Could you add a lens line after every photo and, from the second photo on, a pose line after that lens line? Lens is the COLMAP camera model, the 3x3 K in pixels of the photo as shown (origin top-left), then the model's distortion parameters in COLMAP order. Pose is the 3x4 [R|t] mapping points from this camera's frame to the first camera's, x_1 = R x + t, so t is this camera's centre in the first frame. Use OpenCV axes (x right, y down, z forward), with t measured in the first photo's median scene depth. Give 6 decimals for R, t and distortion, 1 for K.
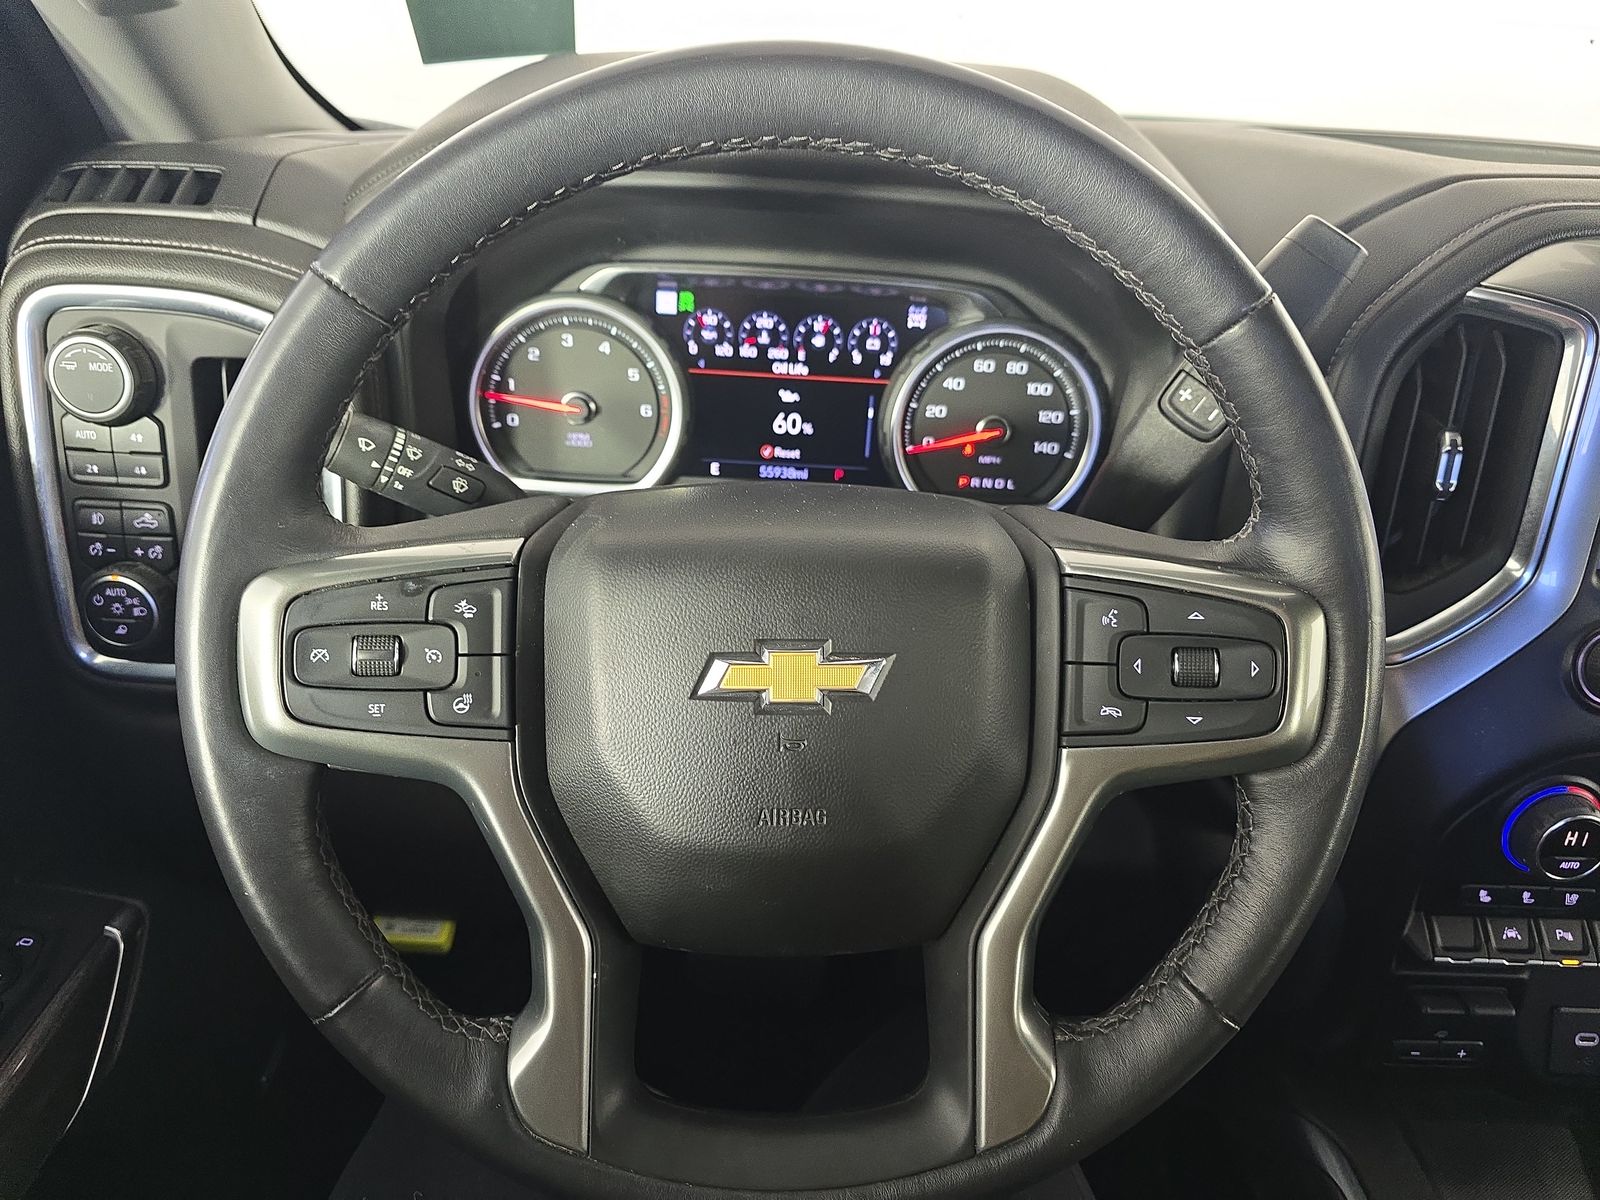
lens RADIAL K [[1069.9, 0, 800.0], [0, 1069.9, 600.0], [0, 0, 1]] dist [0.086338, -0.110477]
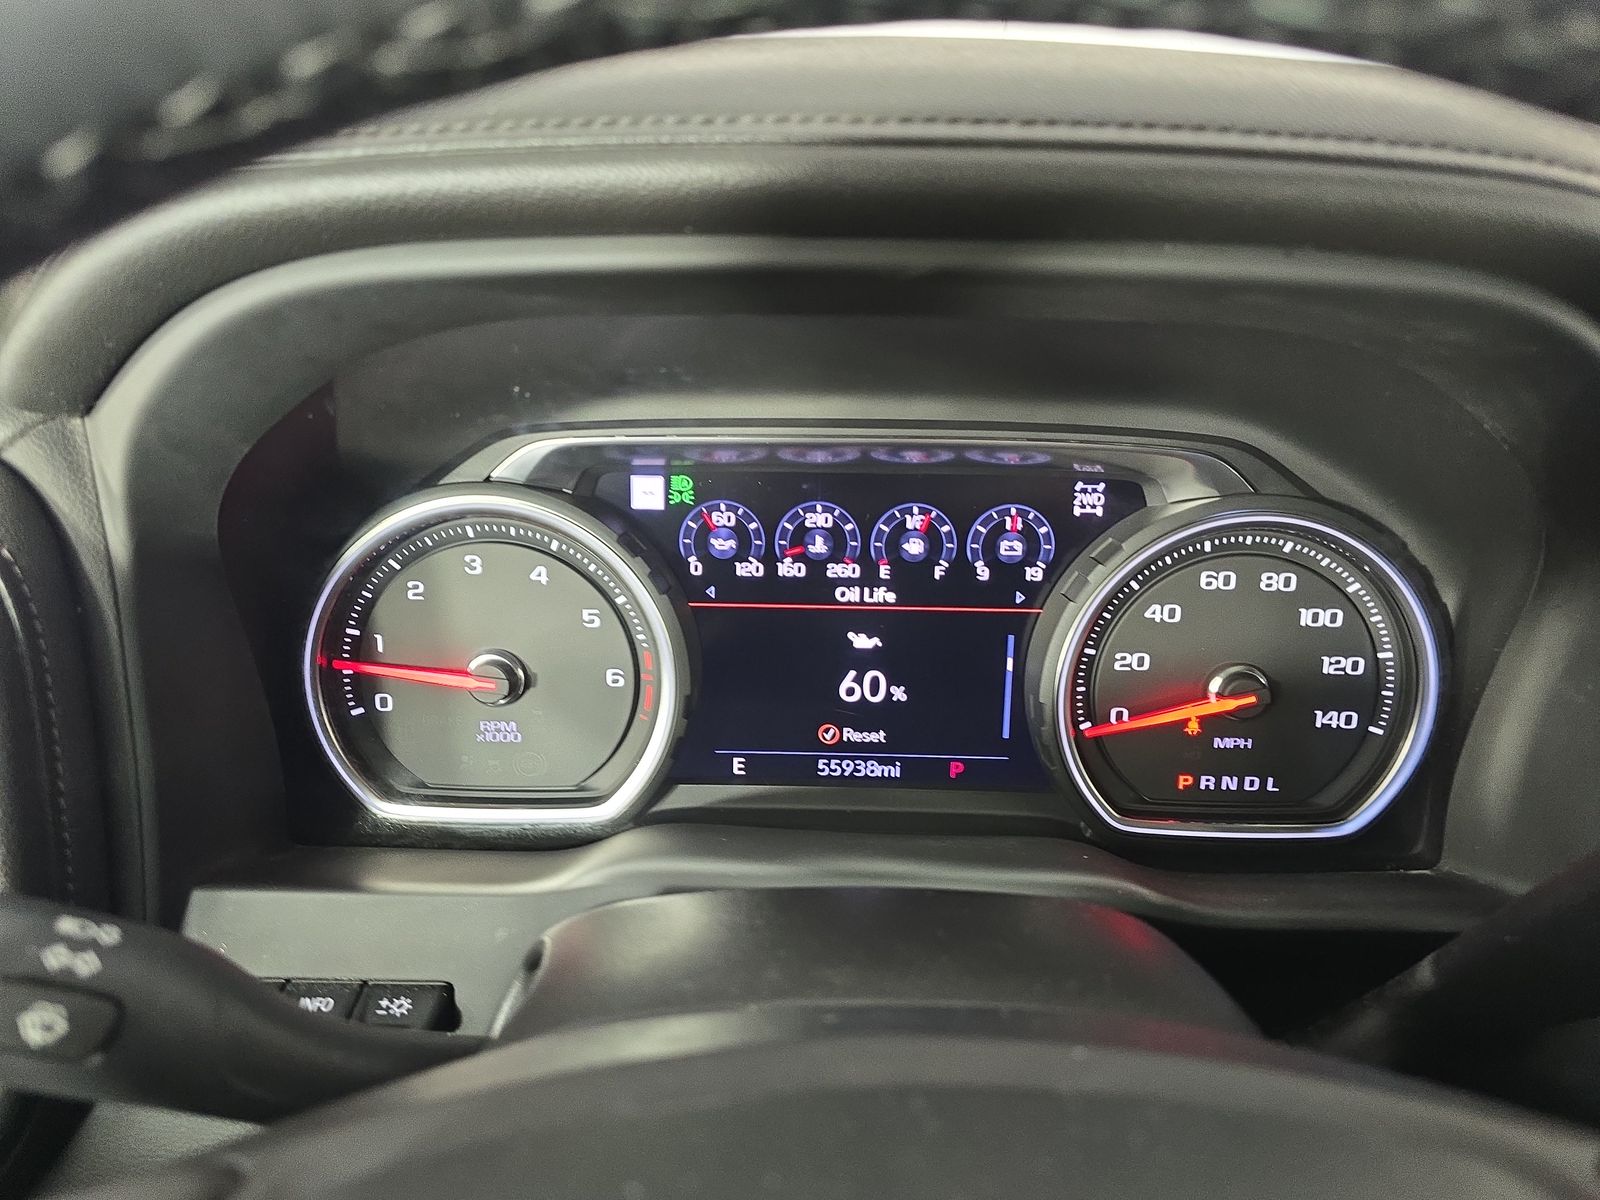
lens RADIAL K [[1069.9, 0, 800.0], [0, 1069.9, 600.0], [0, 0, 1]] dist [0.086338, -0.110477]
pose [[0.998631, -0.035387, -0.038514, -0.022363], [0.029930, 0.990524, -0.134041, -0.138636], [0.042892, 0.132705, 0.990227, 0.439130]]
